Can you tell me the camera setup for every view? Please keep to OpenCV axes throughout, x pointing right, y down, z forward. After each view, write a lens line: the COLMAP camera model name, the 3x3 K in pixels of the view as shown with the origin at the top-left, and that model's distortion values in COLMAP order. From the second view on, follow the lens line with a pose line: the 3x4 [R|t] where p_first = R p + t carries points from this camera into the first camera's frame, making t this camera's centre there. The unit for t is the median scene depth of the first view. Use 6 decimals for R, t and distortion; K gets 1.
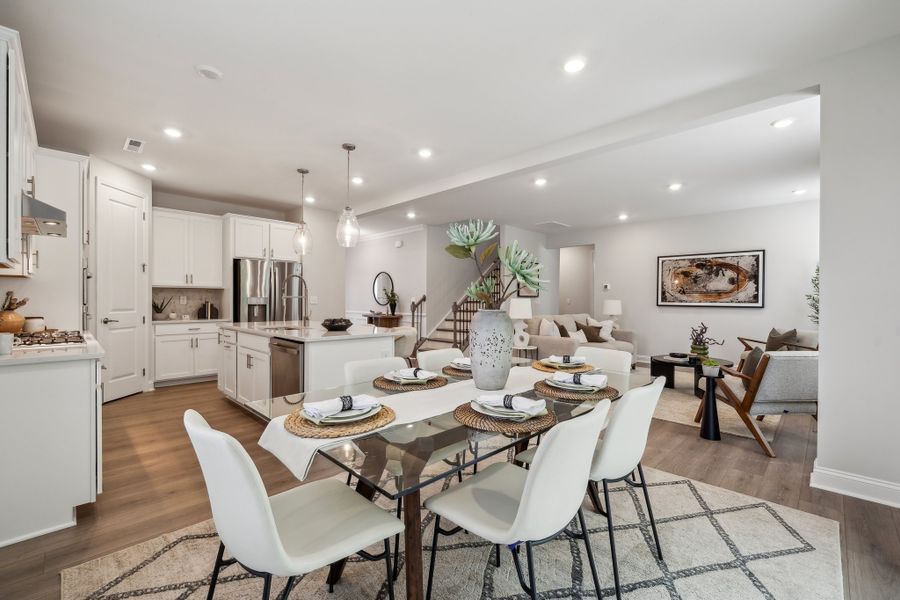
lens RADIAL K [[380.2, 0, 453.4], [0, 380.2, 301.1], [0, 0, 1]] dist [-0.002064, -0.000242]
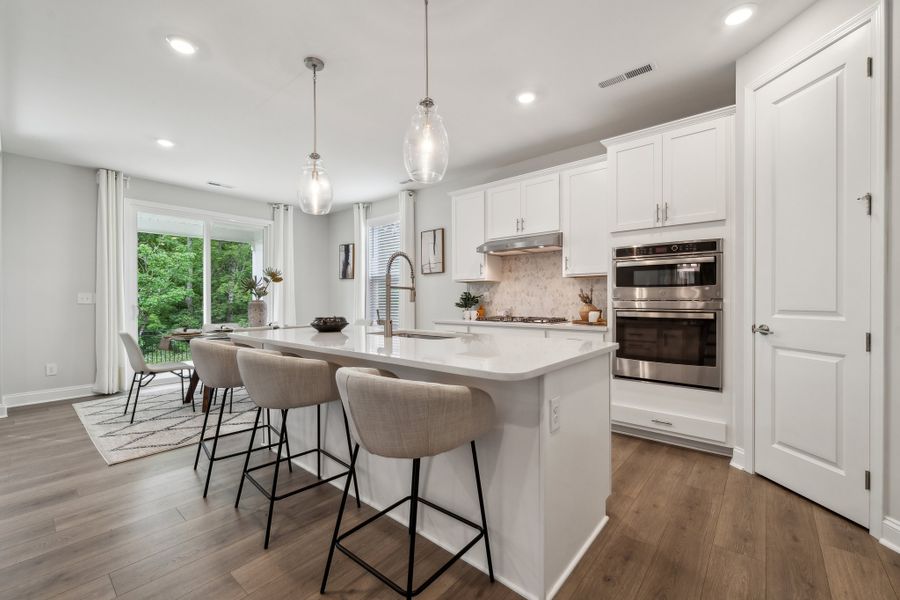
lens RADIAL K [[371.6, 0, 452.8], [0, 371.6, 301.6], [0, 0, 1]] dist [-0.001408, -0.000204]
pose [[-0.996751, -0.000303, -0.080542, -0.274033], [-0.000750, 0.999984, 0.005523, 0.005053], [0.080539, 0.005566, -0.996736, 0.985499]]
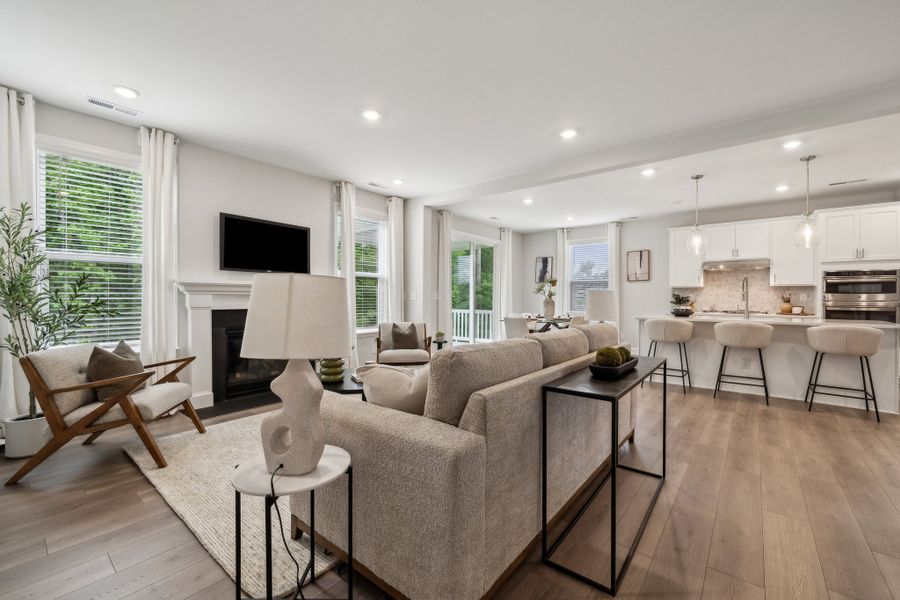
lens RADIAL K [[371.6, 0, 452.8], [0, 371.6, 301.6], [0, 0, 1]] dist [-0.001408, -0.000204]
pose [[-0.995113, -0.007854, -0.098431, 0.395851], [-0.009023, 0.999894, 0.011437, 0.005748], [0.098331, 0.012269, -0.995078, 1.282678]]
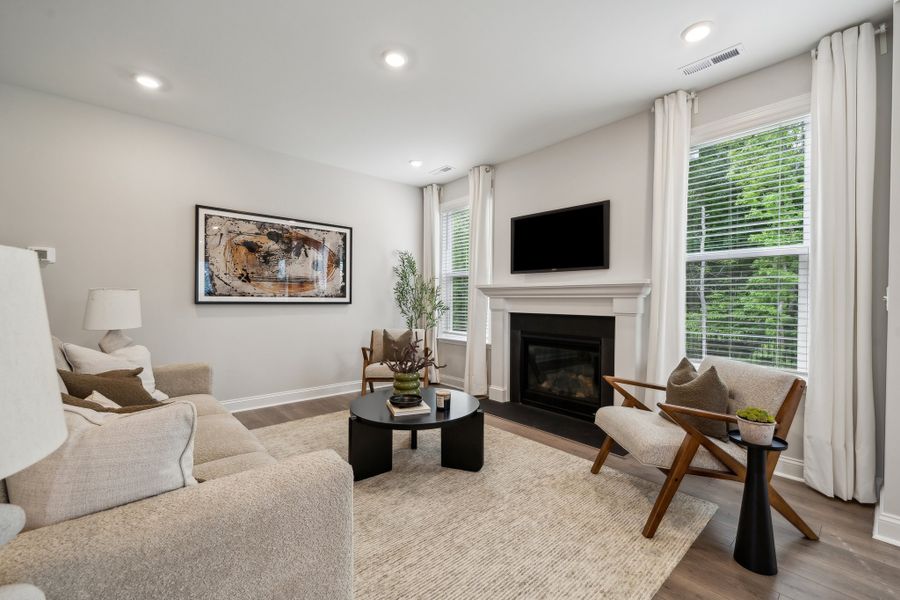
lens RADIAL K [[371.6, 0, 452.8], [0, 371.6, 301.6], [0, 0, 1]] dist [-0.001408, -0.000204]
pose [[0.074747, -0.011030, 0.997142, 0.082940], [-0.001706, 0.999936, 0.011188, 0.004098], [-0.997201, -0.002537, 0.074723, 0.690964]]
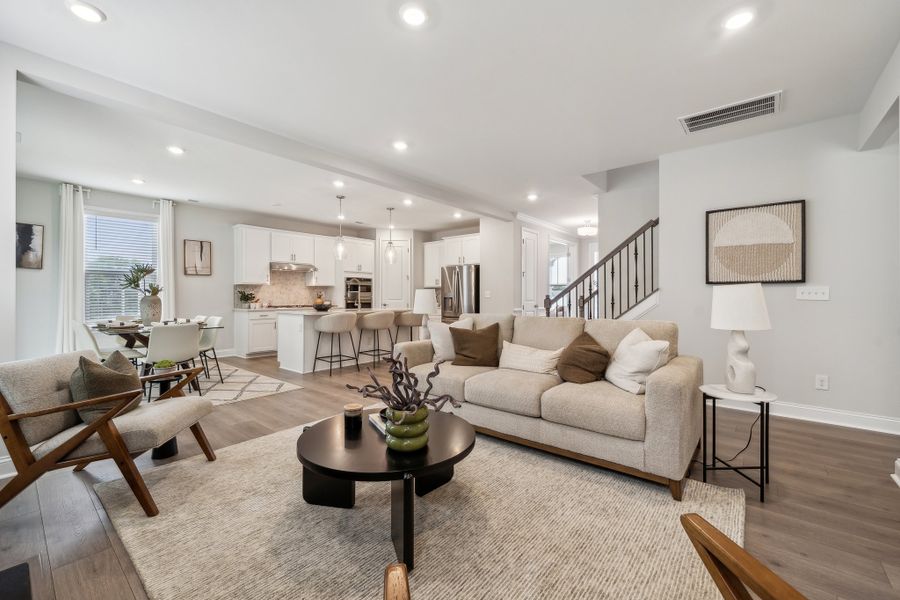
lens RADIAL K [[374.2, 0, 451.8], [0, 374.2, 295.5], [0, 0, 1]] dist [0.000296, 0.000043]
pose [[0.086142, -0.005780, -0.996266, 0.780661], [-0.002827, 0.999978, -0.006046, 0.008737], [0.996279, 0.003338, 0.086124, 0.784428]]
